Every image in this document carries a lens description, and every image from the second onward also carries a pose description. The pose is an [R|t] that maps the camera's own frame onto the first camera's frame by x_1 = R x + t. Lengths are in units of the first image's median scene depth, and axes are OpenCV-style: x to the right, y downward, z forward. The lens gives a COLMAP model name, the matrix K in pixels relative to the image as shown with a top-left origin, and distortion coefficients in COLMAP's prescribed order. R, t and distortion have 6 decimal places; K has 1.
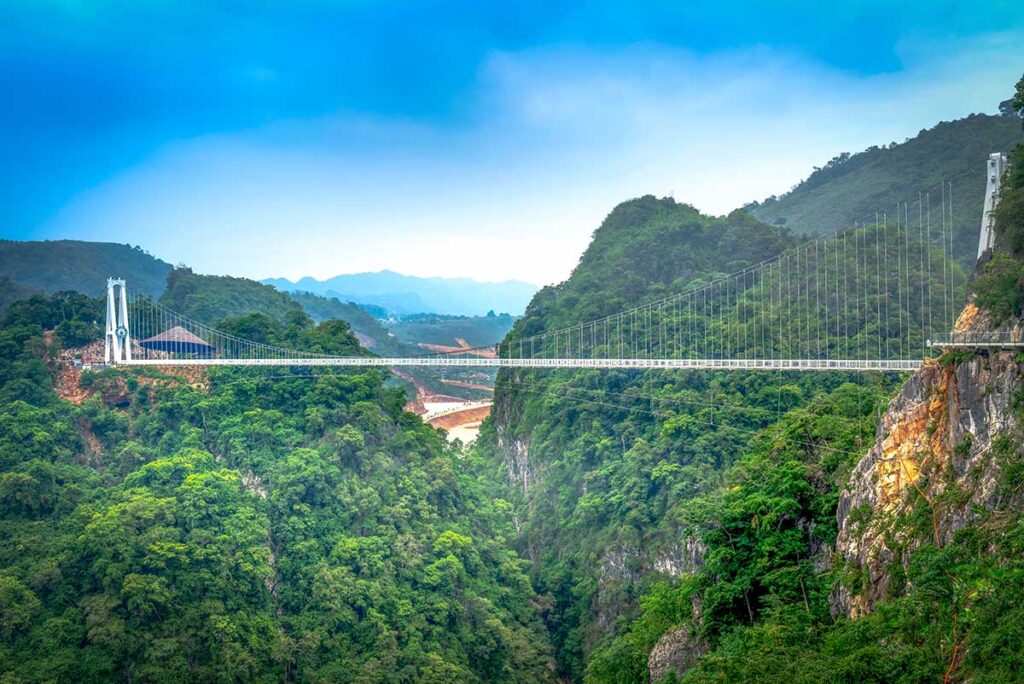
lens RADIAL K [[786.1, 0, 512.0], [0, 786.1, 342.0], [0, 0, 1]] dist [-0.010566, -0.002247]
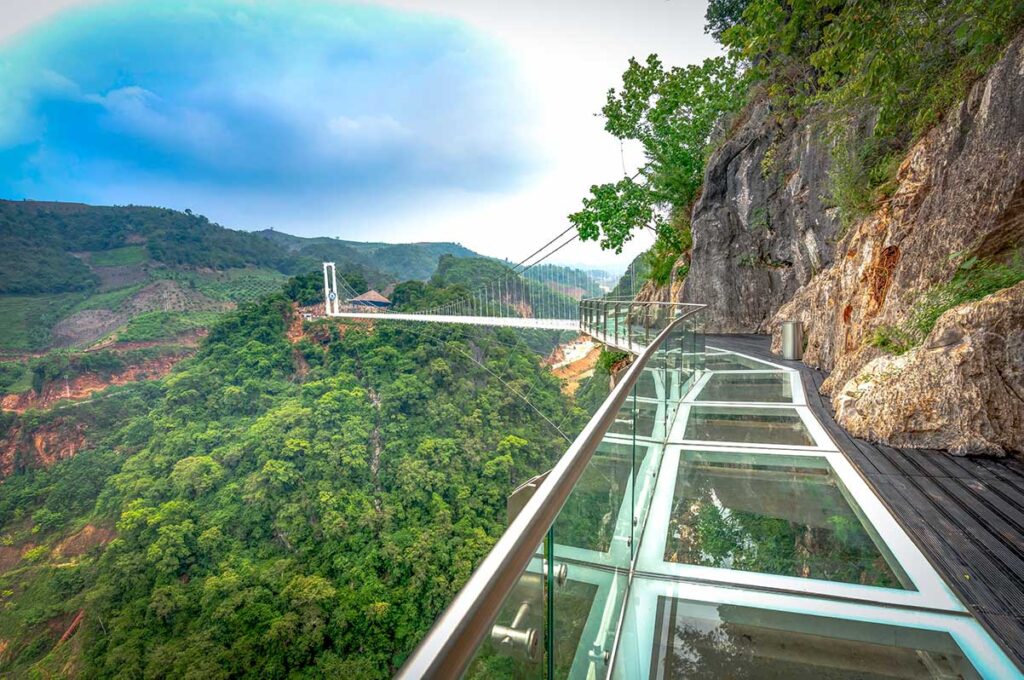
lens RADIAL K [[464.3, 0, 512.0], [0, 464.3, 340.0], [0, 0, 1]] dist [-0.004006, -0.000359]
pose [[0.947765, 0.003935, -0.318945, 0.184886], [0.028986, 0.994724, 0.098409, -0.006235], [0.317650, -0.102514, 0.942650, 0.257297]]
